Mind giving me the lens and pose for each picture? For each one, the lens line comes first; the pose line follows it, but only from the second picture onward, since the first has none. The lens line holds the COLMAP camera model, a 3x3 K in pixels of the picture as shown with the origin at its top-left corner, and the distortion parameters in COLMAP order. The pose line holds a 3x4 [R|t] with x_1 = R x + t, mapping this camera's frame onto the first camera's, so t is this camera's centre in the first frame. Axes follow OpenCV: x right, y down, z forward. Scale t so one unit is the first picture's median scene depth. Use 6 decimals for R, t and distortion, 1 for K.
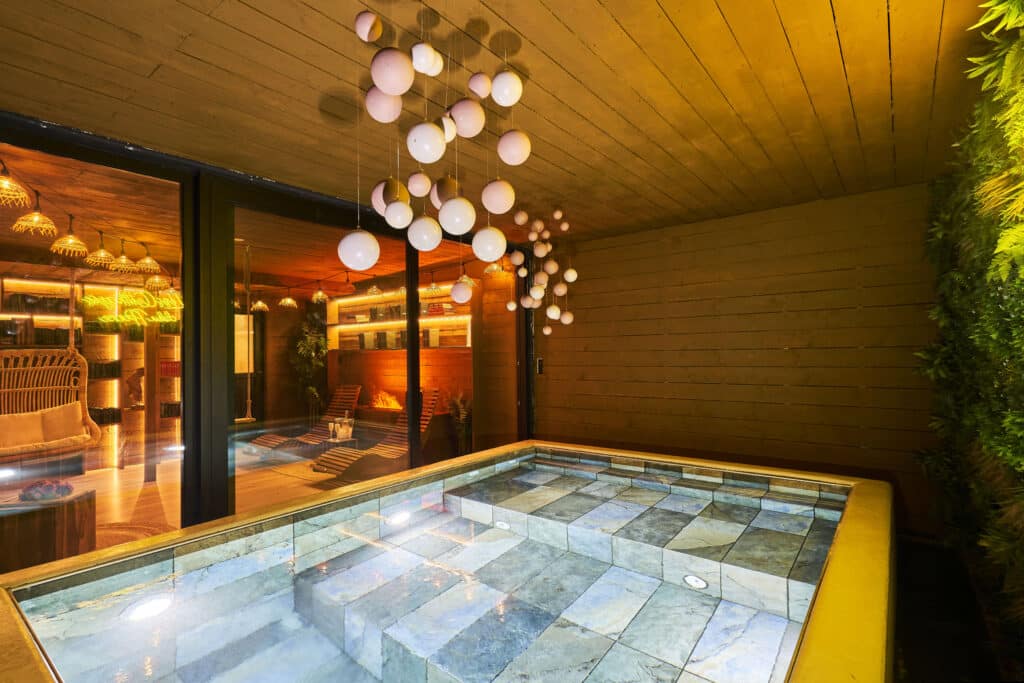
lens RADIAL K [[468.0, 0, 504.6], [0, 468.0, 356.6], [0, 0, 1]] dist [-0.007147, 0.000338]
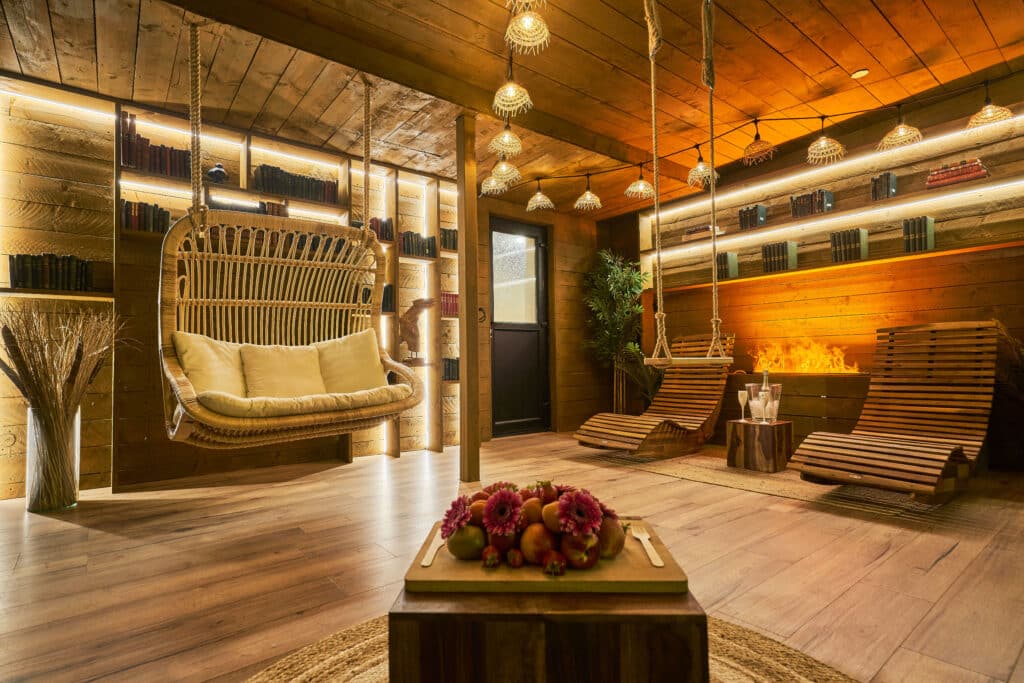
lens RADIAL K [[522.0, 0, 515.2], [0, 522.0, 326.9], [0, 0, 1]] dist [-0.004368, -0.000124]
pose [[0.966025, -0.018939, -0.257754, -0.599301], [0.001723, 0.997761, -0.066857, 0.140416], [0.258443, 0.064141, 0.963895, 0.443130]]
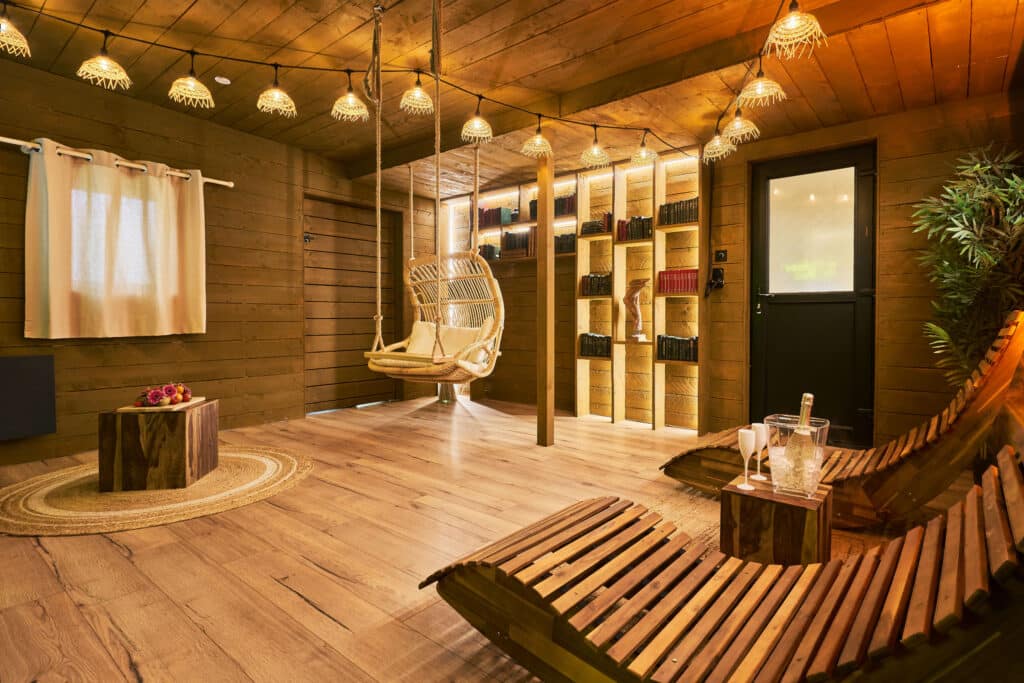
lens RADIAL K [[522.0, 0, 515.2], [0, 522.0, 326.9], [0, 0, 1]] dist [-0.004368, -0.000124]
pose [[-0.055136, 0.023842, -0.998194, -0.022357], [-0.008267, 0.999670, 0.024334, 0.093271], [0.998445, 0.009594, -0.054921, 1.112631]]
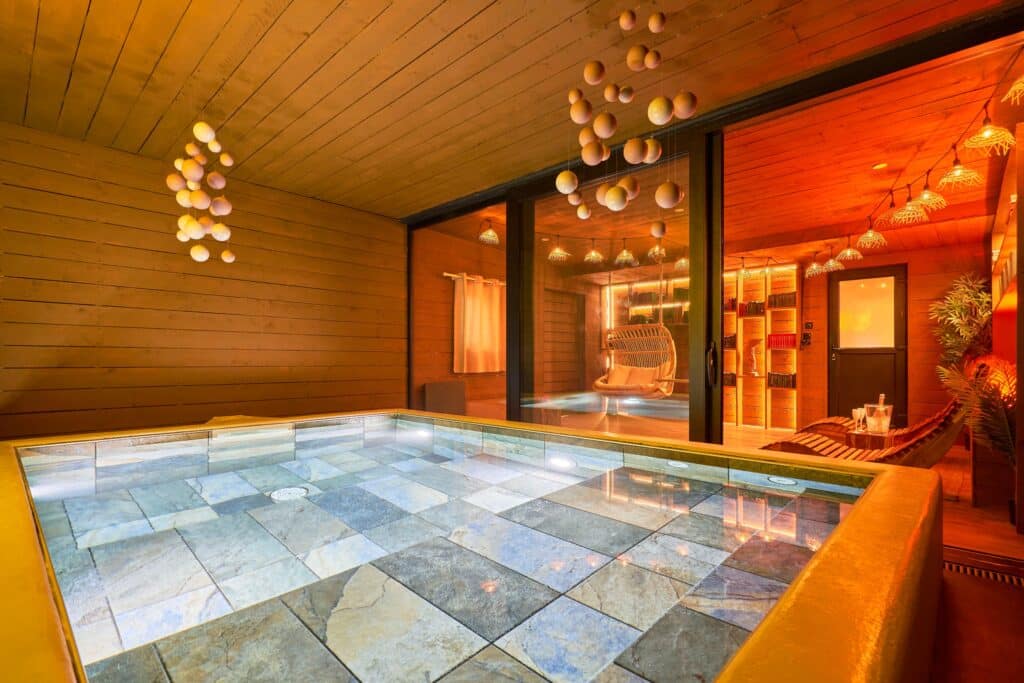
lens RADIAL K [[468.0, 0, 504.6], [0, 468.0, 356.6], [0, 0, 1]] dist [-0.007147, 0.000338]
pose [[-0.153723, 0.000364, -0.988114, 0.536693], [-0.009020, 0.999958, 0.001771, 0.086188], [0.988073, 0.009185, -0.153713, 0.751095]]
